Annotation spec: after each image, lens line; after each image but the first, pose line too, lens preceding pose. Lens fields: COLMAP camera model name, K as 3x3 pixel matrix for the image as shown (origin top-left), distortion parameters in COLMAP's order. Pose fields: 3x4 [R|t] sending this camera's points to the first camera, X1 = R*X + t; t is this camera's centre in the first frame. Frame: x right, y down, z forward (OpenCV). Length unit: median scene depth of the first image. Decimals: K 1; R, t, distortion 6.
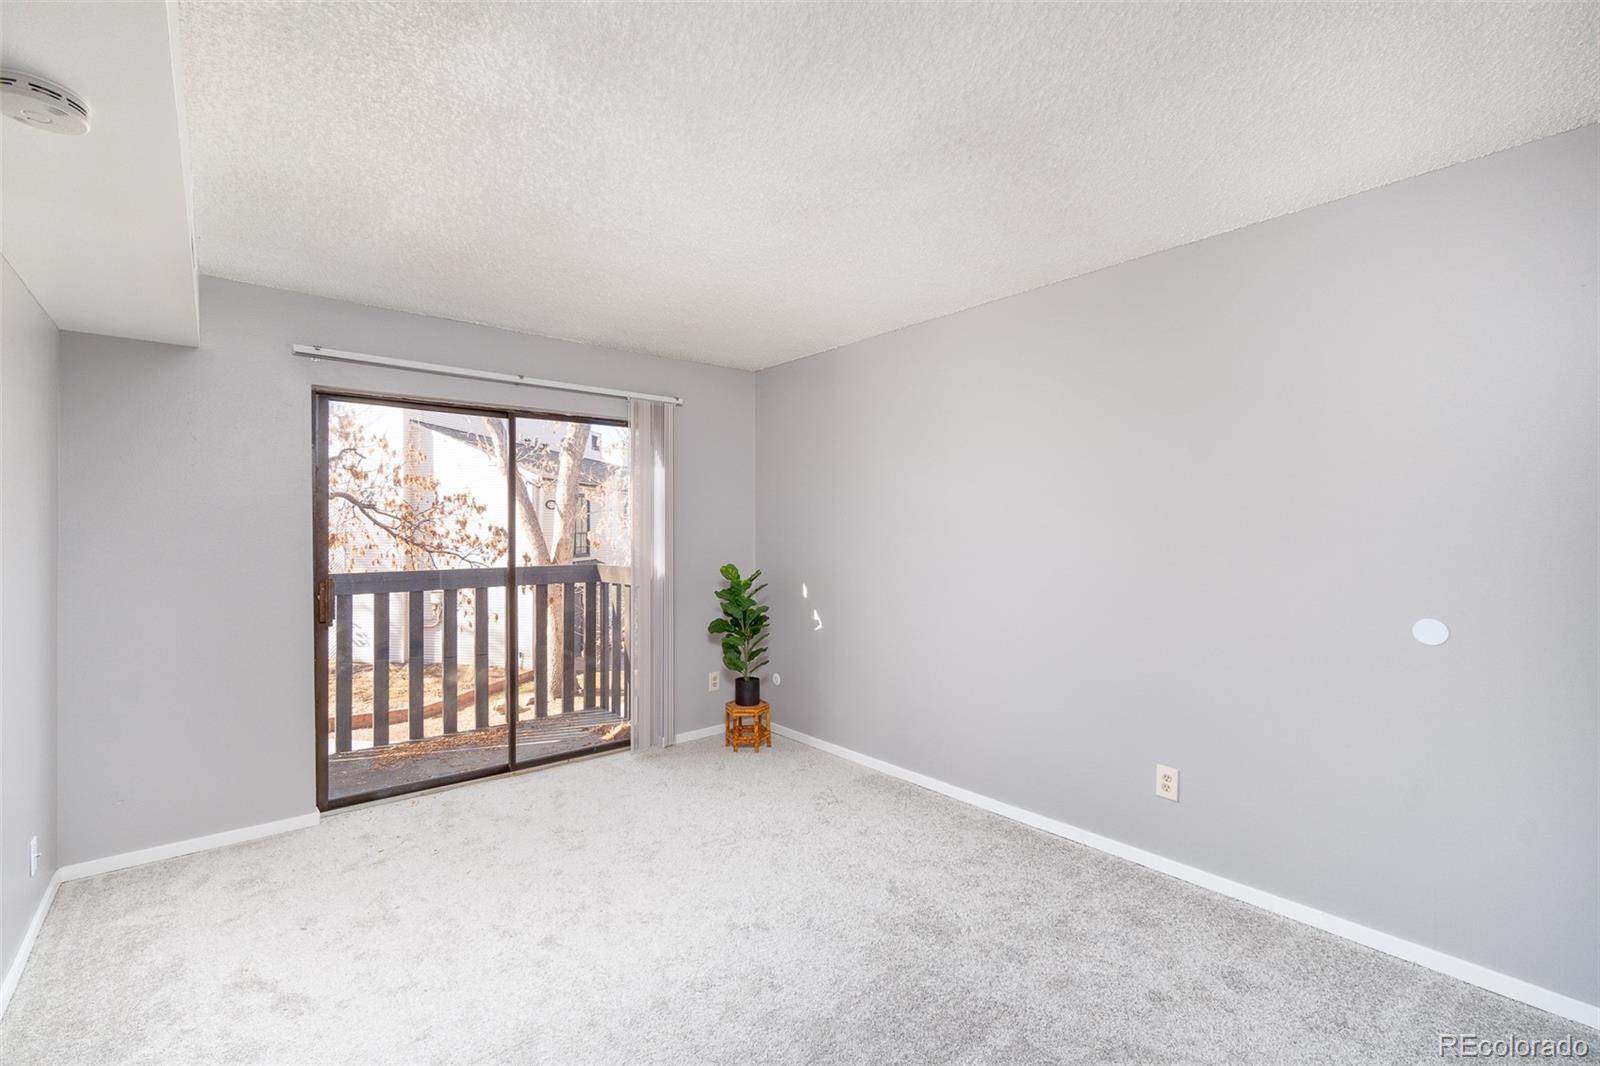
lens RADIAL K [[699.7, 0, 775.6], [0, 699.7, 530.0], [0, 0, 1]] dist [-0.001768, -0.000323]
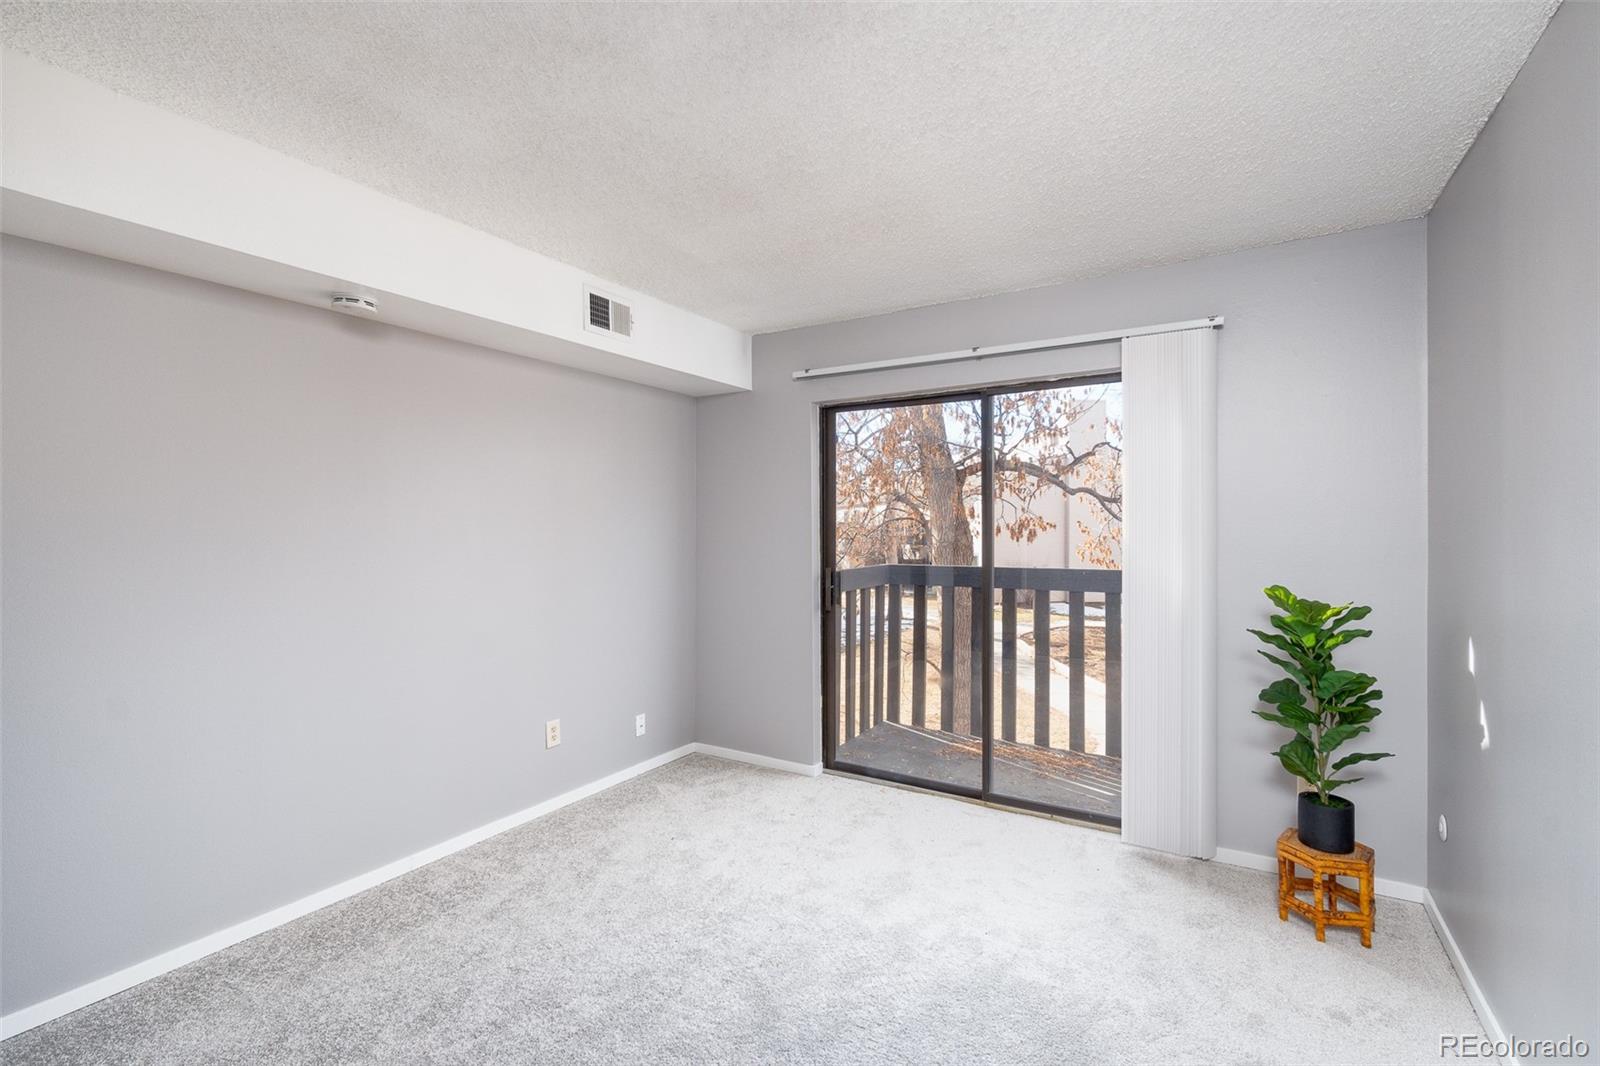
lens RADIAL K [[699.7, 0, 775.6], [0, 699.7, 530.0], [0, 0, 1]] dist [-0.001768, -0.000323]
pose [[0.332792, 0.006591, -0.942977, 0.326127], [0.003957, 0.999957, 0.008386, -0.002802], [0.942992, -0.006522, 0.332752, 0.416922]]
